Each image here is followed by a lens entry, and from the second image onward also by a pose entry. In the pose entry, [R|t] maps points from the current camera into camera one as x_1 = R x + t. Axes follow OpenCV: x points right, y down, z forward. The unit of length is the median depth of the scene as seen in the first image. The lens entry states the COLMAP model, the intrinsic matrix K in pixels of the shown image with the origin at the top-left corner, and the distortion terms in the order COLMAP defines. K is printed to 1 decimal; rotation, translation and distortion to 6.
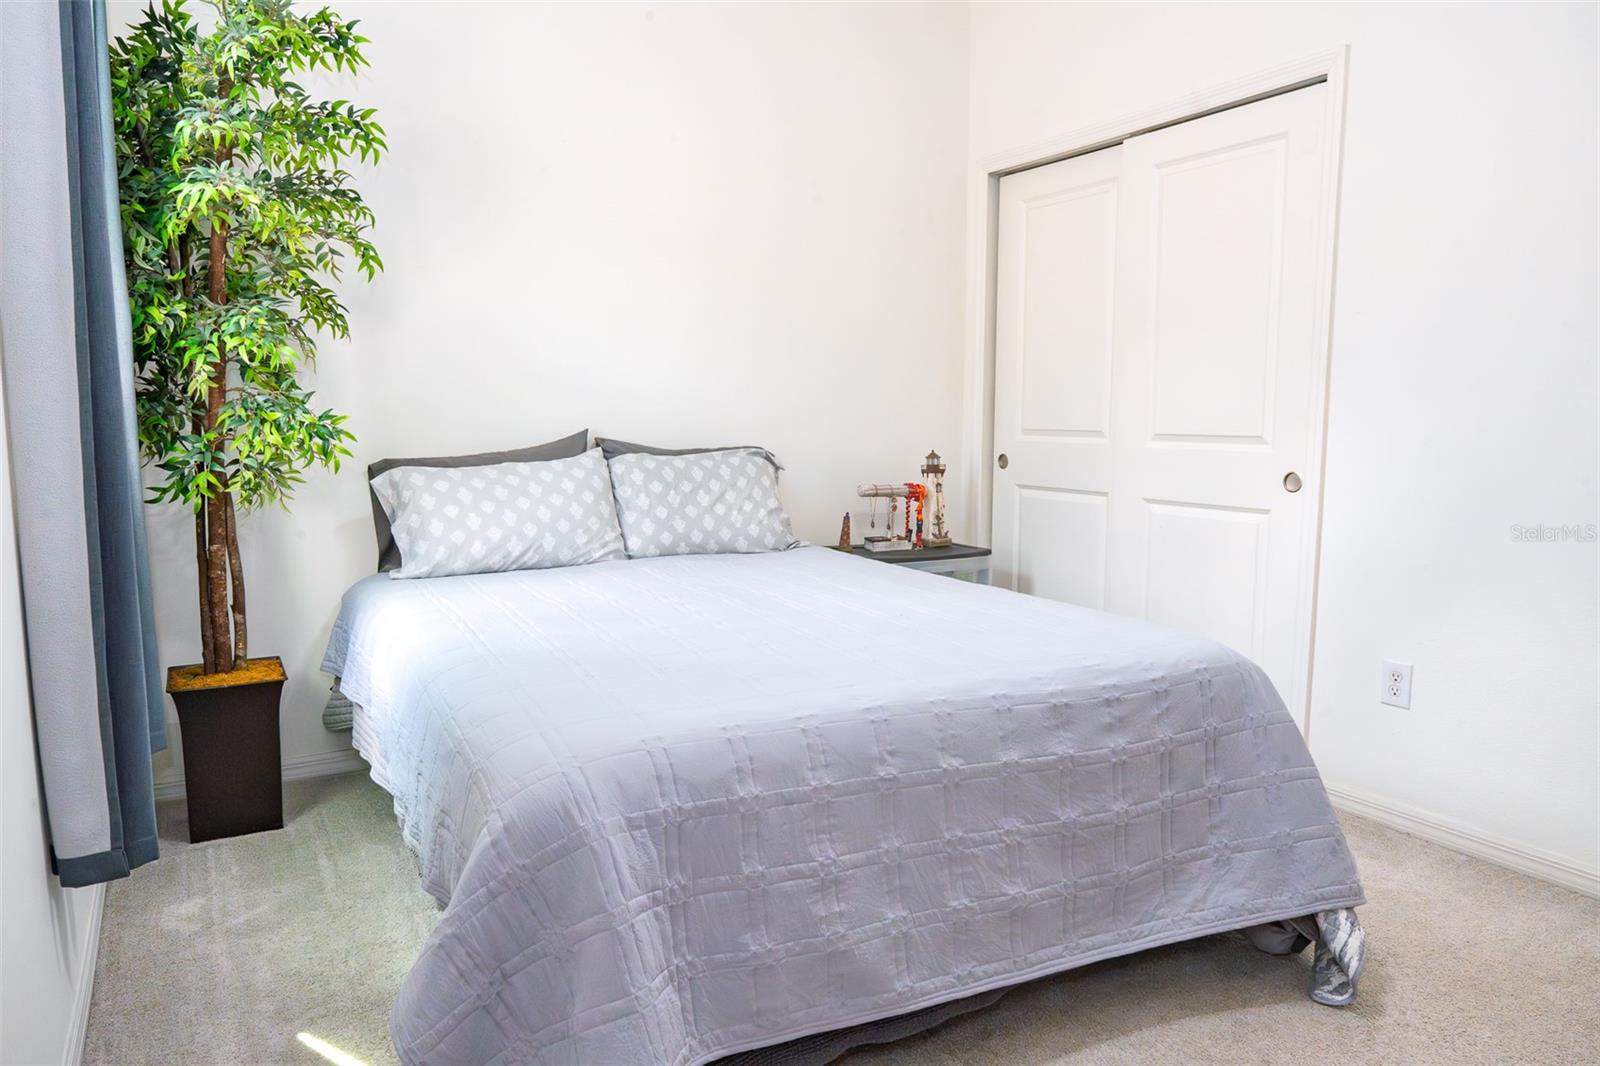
lens RADIAL K [[1054.2, 0, 800.0], [0, 1054.2, 533.0], [0, 0, 1]] dist [-0.002543, -0.011226]
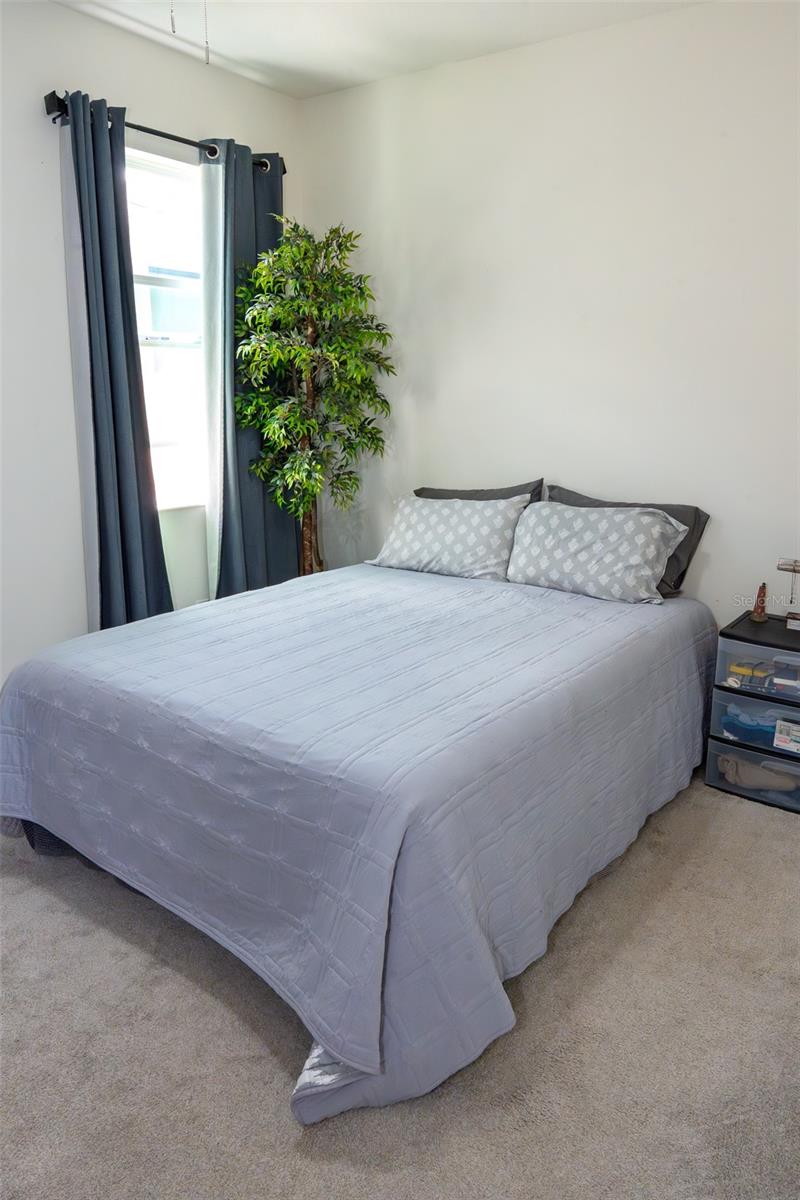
lens RADIAL K [[790.6, 0, 395.6], [0, 790.6, 622.8], [0, 0, 1]] dist [-0.002543, -0.011226]
pose [[0.438305, 0.246173, -0.864458, 0.674619], [-0.116234, 0.969211, 0.217070, -0.129477], [0.891279, 0.005337, 0.453423, 0.438745]]
